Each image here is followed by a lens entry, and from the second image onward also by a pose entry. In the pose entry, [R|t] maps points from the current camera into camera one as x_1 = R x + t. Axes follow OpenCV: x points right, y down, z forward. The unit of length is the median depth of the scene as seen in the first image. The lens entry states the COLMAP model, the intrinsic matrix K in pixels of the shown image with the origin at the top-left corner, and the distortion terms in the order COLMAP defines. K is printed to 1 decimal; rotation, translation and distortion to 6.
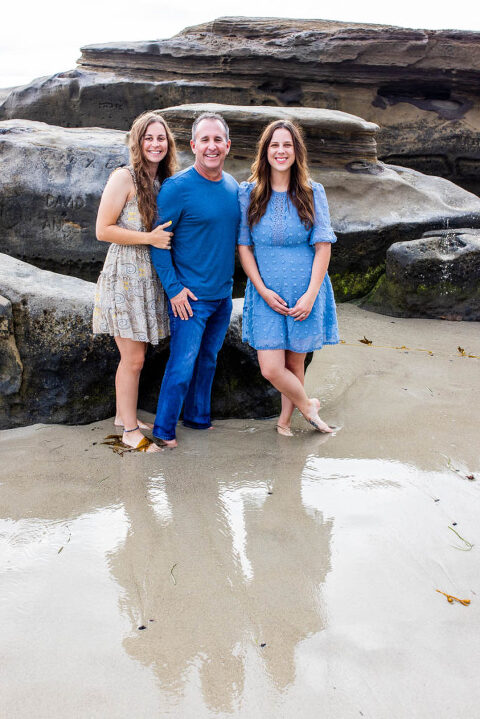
lens RADIAL K [[695.0, 0, 240.0], [0, 695.0, 359.5], [0, 0, 1]] dist [-0.004070, -0.003004]
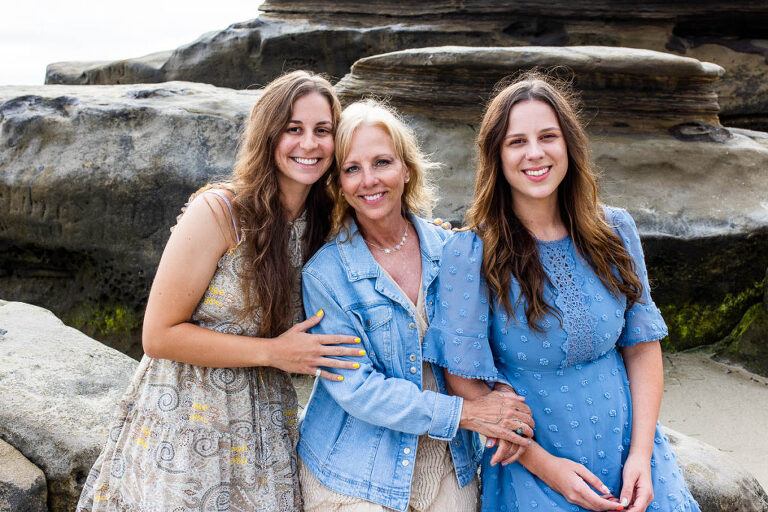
lens RADIAL K [[743.4, 0, 384.0], [0, 743.4, 256.0], [0, 0, 1]] dist [-0.004048, -0.002667]
pose [[0.997331, -0.013279, -0.071796, -0.060417], [0.004712, 0.992978, -0.118205, -0.088172], [0.072861, 0.117552, 0.990390, 0.330496]]
